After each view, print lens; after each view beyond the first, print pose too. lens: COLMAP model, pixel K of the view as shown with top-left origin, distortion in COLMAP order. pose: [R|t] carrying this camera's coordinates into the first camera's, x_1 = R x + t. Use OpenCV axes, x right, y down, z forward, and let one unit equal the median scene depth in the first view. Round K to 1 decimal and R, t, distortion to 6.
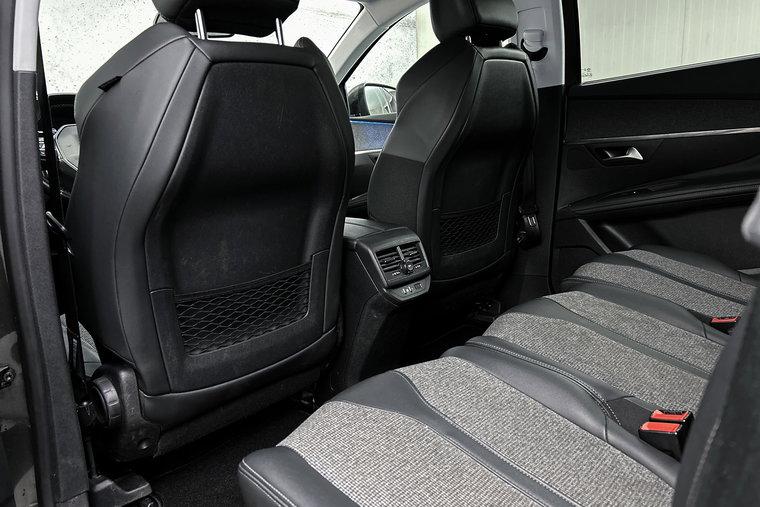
lens RADIAL K [[579.5, 0, 379.6], [0, 579.5, 252.4], [0, 0, 1]] dist [0.043305, -0.063576]
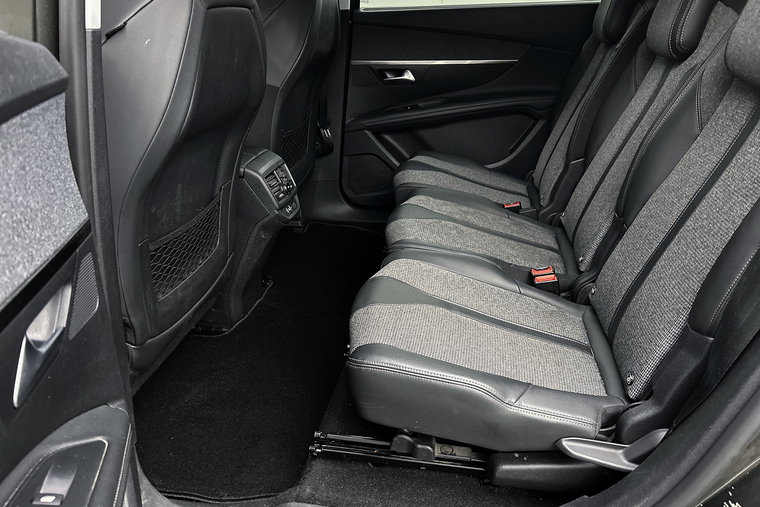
lens RADIAL K [[579.5, 0, 382.4], [0, 579.5, 255.7], [0, 0, 1]] dist [0.043305, -0.063576]
pose [[0.819727, -0.160334, 0.549855, -0.346881], [0.051743, 0.976824, 0.207697, -0.055889], [-0.570412, -0.141804, 0.809025, -0.017930]]
